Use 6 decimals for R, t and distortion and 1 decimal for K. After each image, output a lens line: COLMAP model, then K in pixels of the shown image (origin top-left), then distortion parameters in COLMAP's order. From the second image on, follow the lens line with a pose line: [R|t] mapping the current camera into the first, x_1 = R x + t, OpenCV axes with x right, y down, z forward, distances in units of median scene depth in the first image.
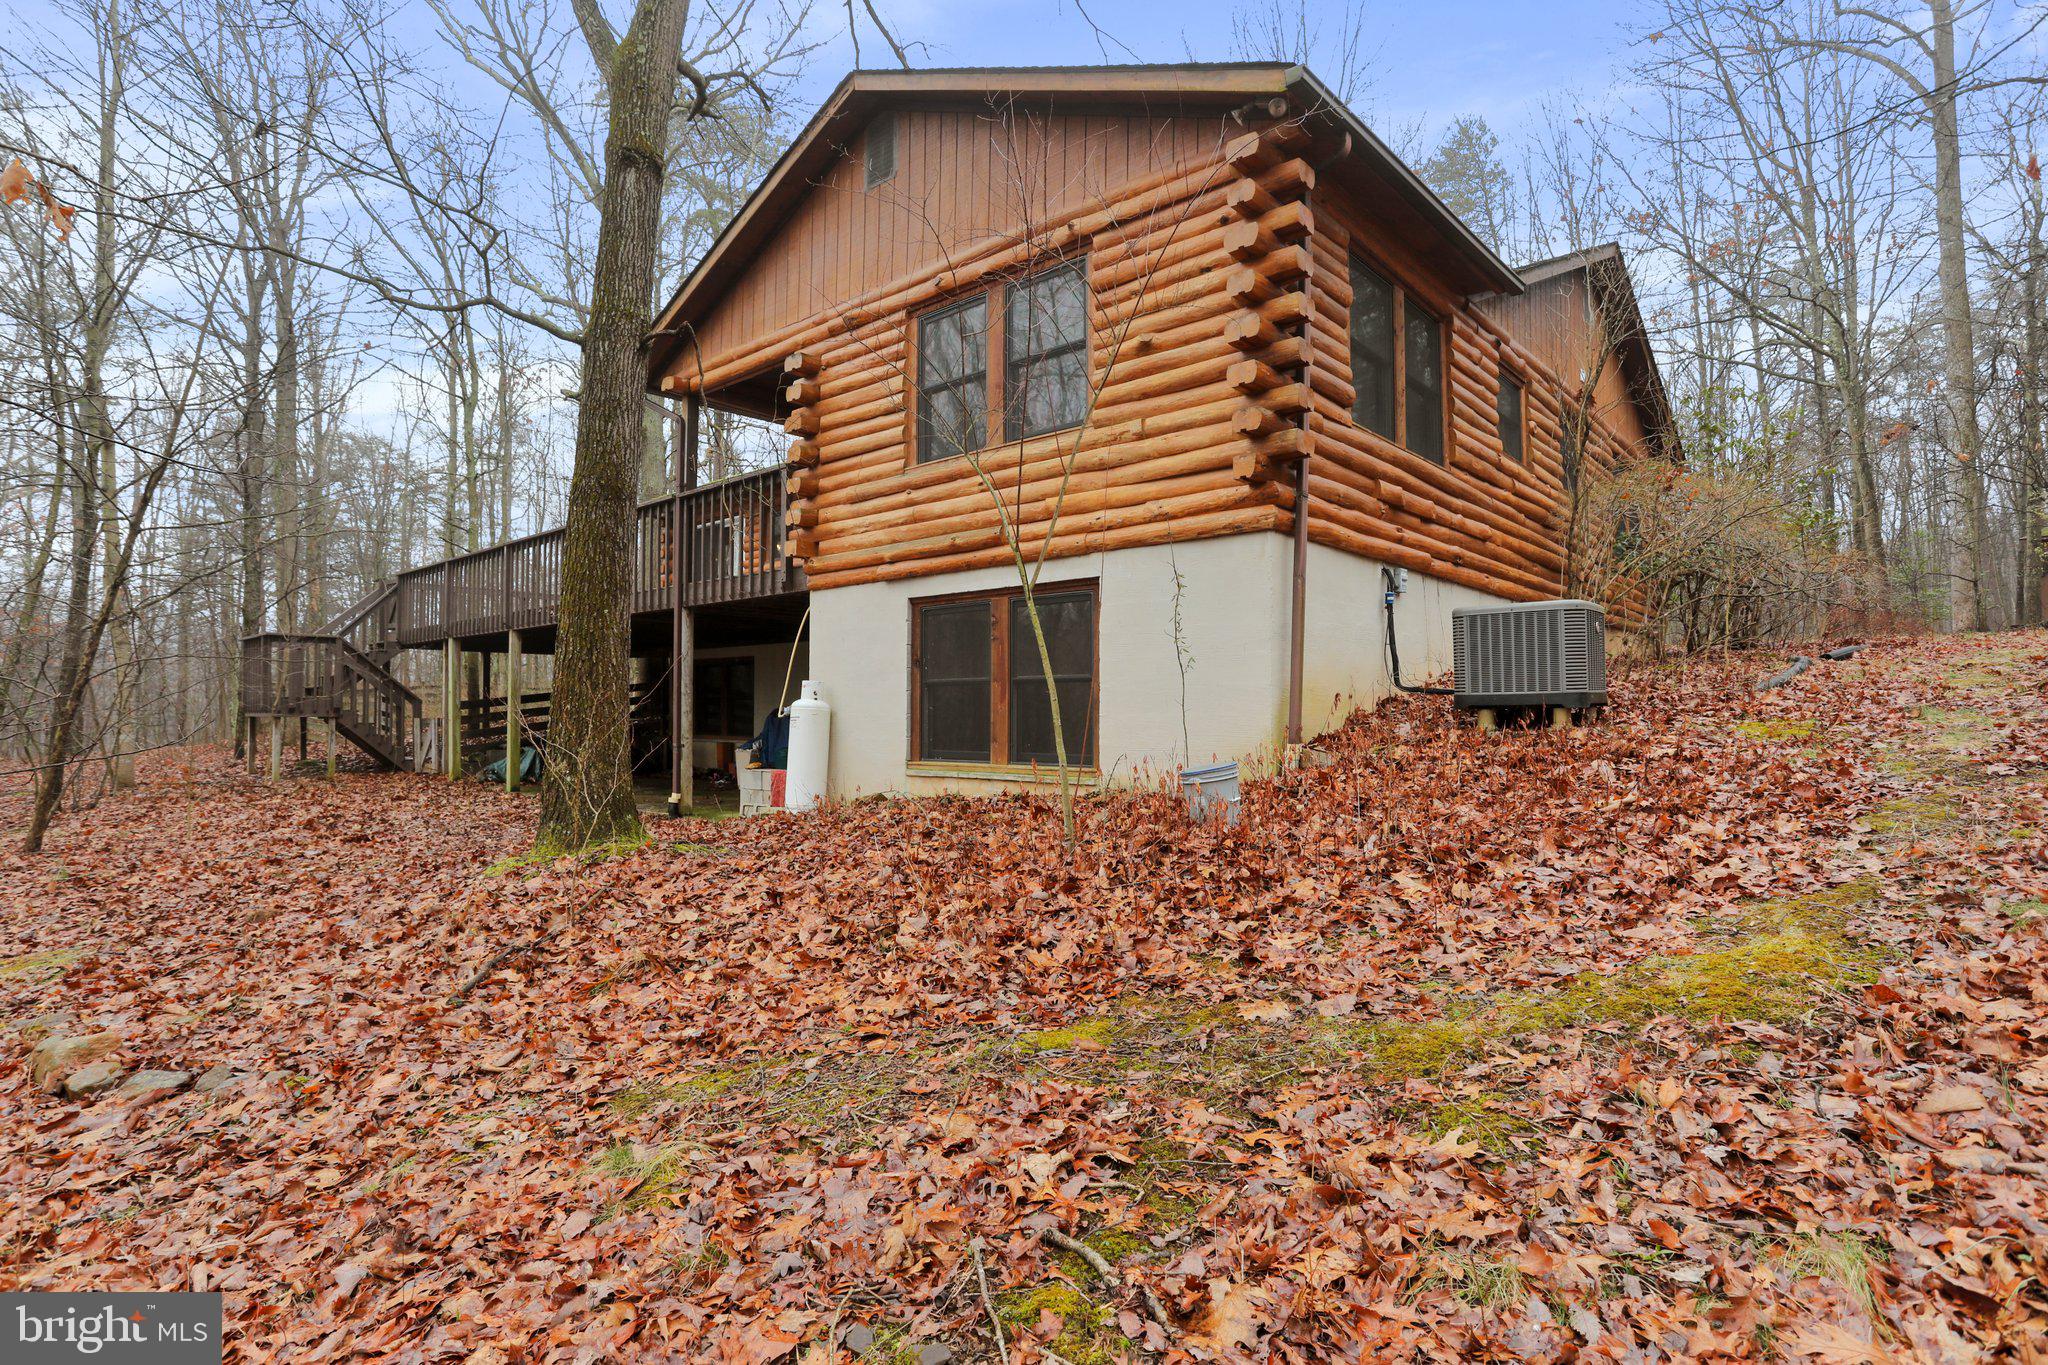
lens RADIAL K [[1032.0, 0, 1024.0], [0, 1032.0, 682.5], [0, 0, 1]] dist [-0.000855, 0.000035]
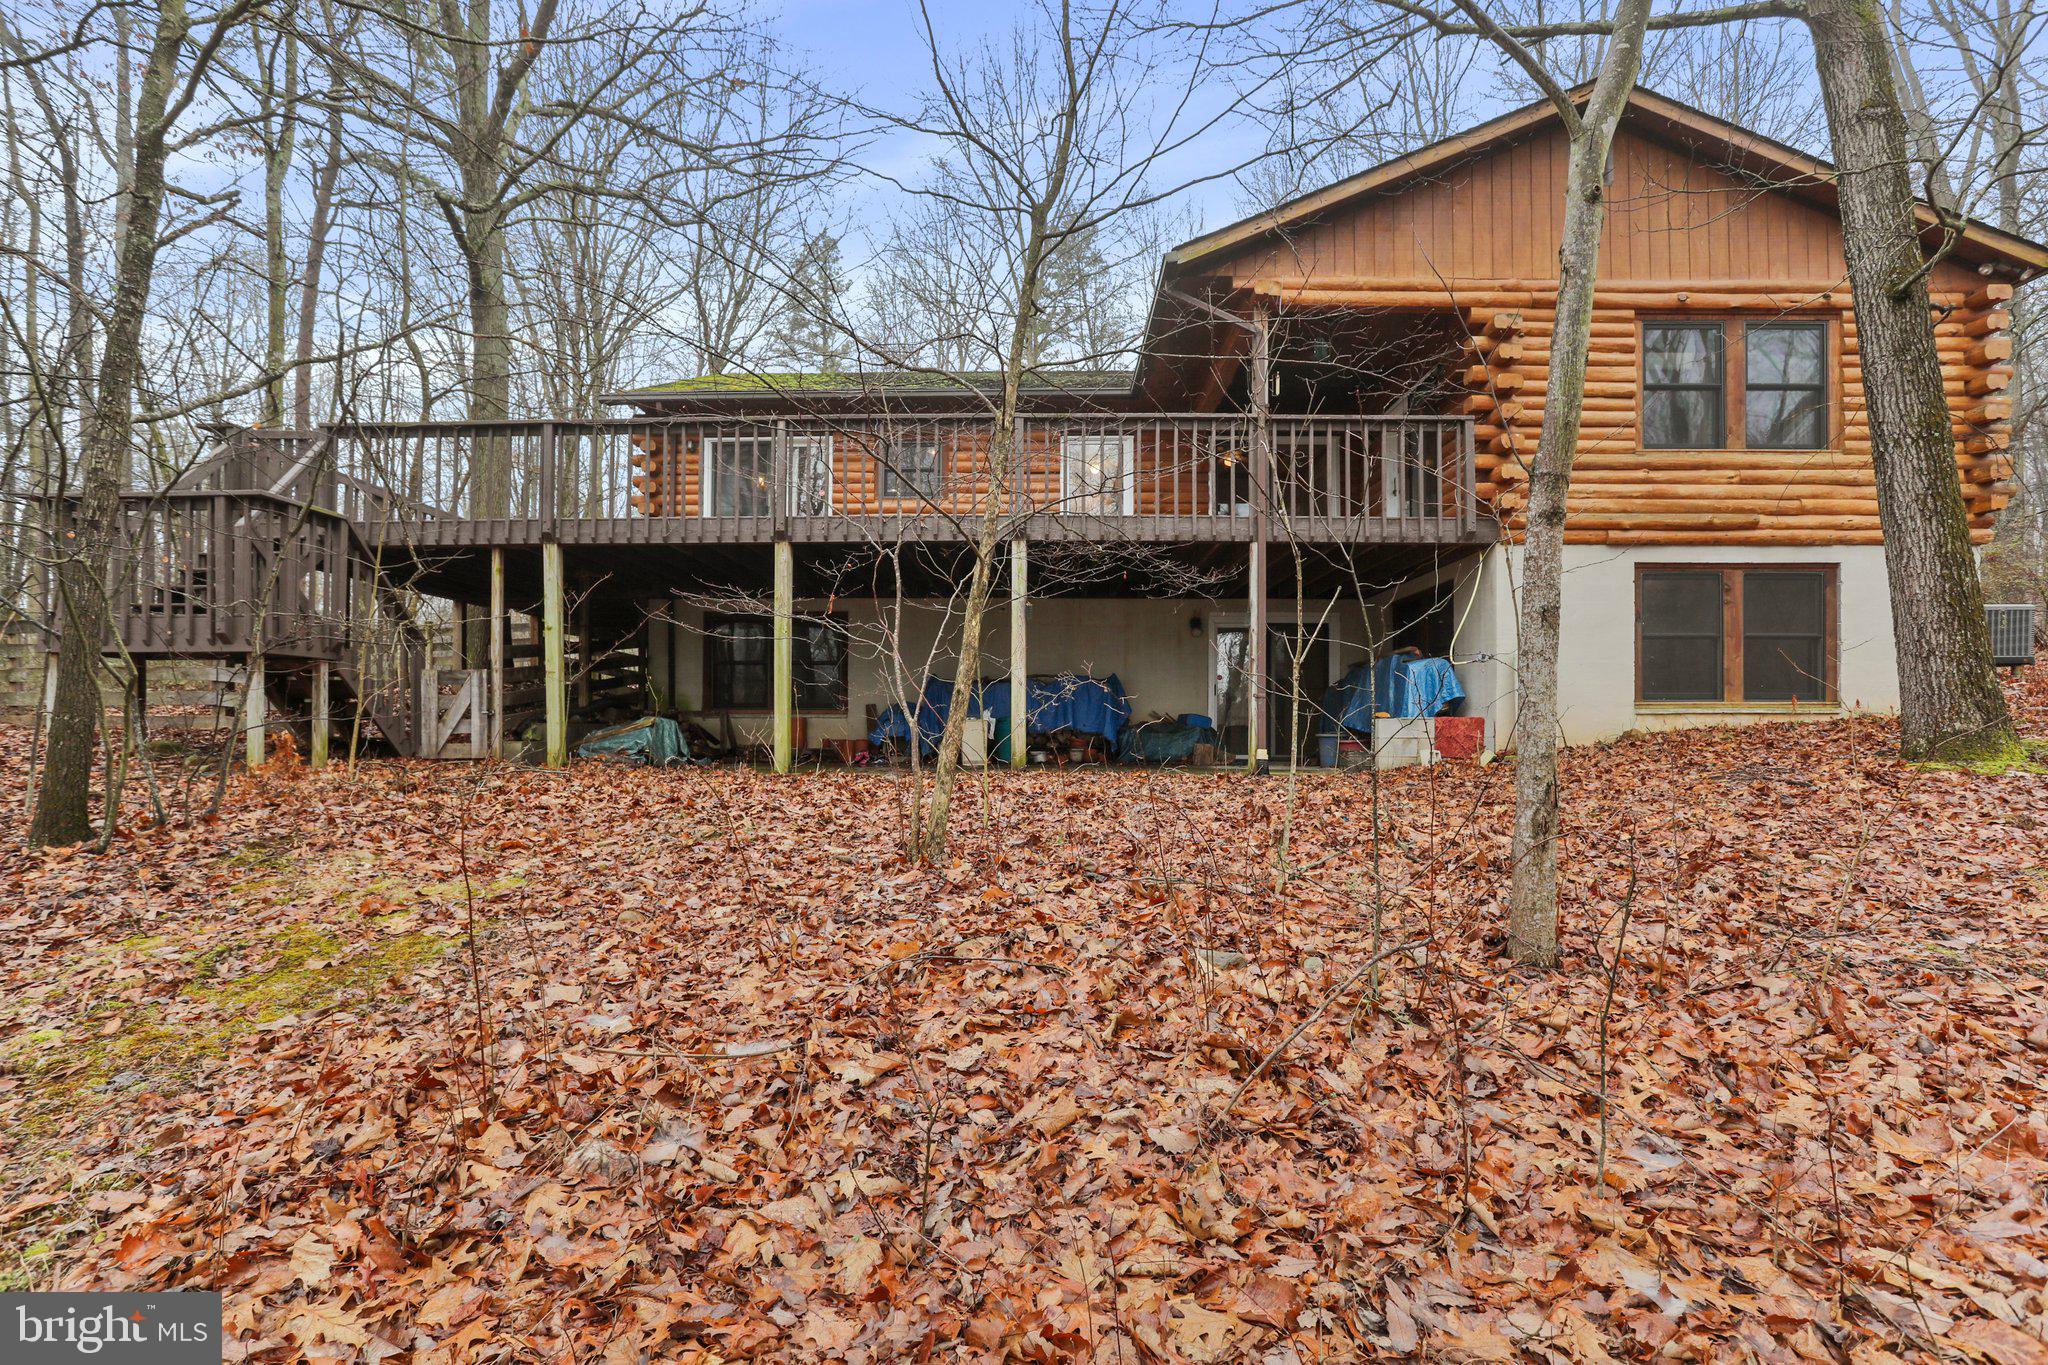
lens RADIAL K [[979.7, 0, 1020.1], [0, 979.7, 694.5], [0, 0, 1]] dist [-0.003776, -0.000477]
pose [[0.730051, 0.000838, 0.683392, -1.438409], [-0.019339, 0.999624, 0.019434, 0.061681], [-0.683118, -0.027404, 0.729793, 0.701934]]
